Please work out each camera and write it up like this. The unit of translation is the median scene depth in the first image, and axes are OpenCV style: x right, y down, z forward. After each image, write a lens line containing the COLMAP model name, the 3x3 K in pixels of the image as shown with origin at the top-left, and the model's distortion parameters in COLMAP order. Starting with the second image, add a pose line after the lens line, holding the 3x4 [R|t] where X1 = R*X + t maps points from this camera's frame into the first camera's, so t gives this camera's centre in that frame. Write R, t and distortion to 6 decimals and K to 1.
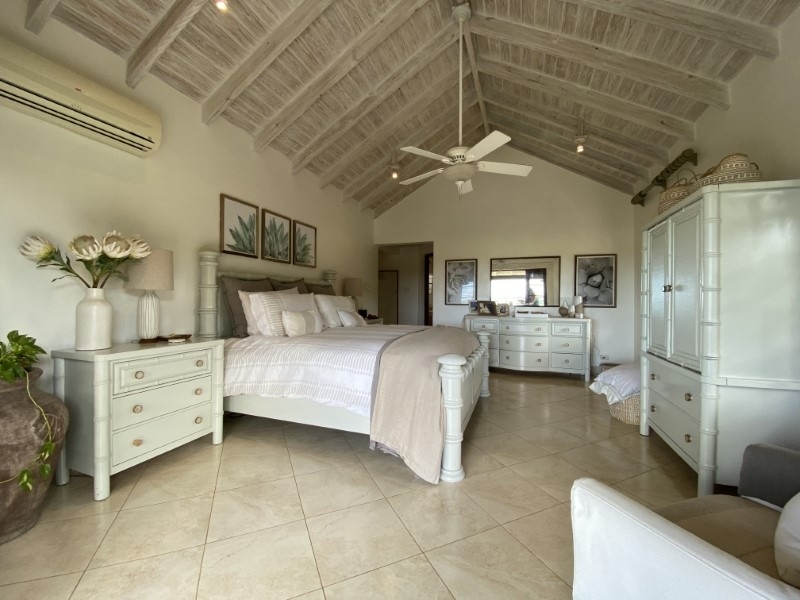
lens RADIAL K [[322.8, 0, 400.0], [0, 322.8, 300.0], [0, 0, 1]] dist [0.017023, -0.019871]
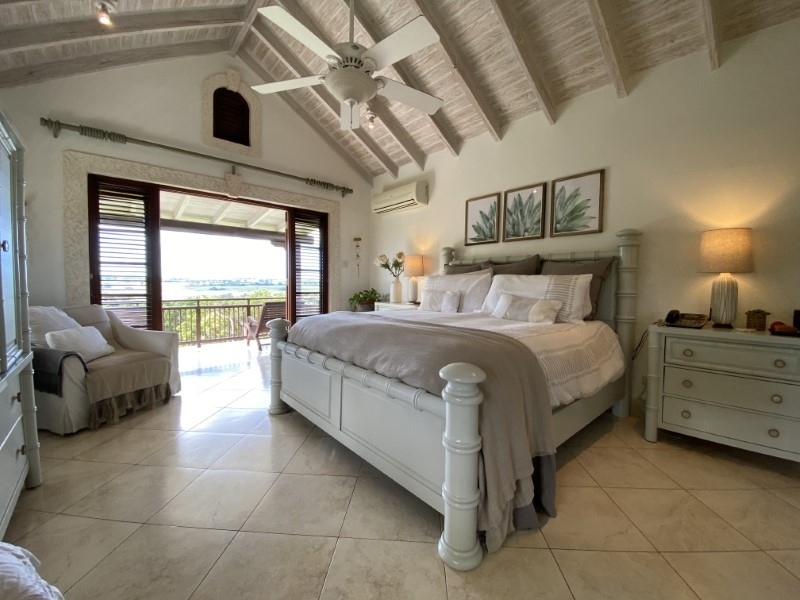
lens RADIAL K [[322.8, 0, 400.0], [0, 322.8, 300.0], [0, 0, 1]] dist [0.017023, -0.019871]
pose [[-0.485976, 0.032987, -0.873349, 0.616860], [-0.013782, 0.998874, 0.045397, 0.013972], [0.873863, 0.034099, -0.484975, 1.194268]]
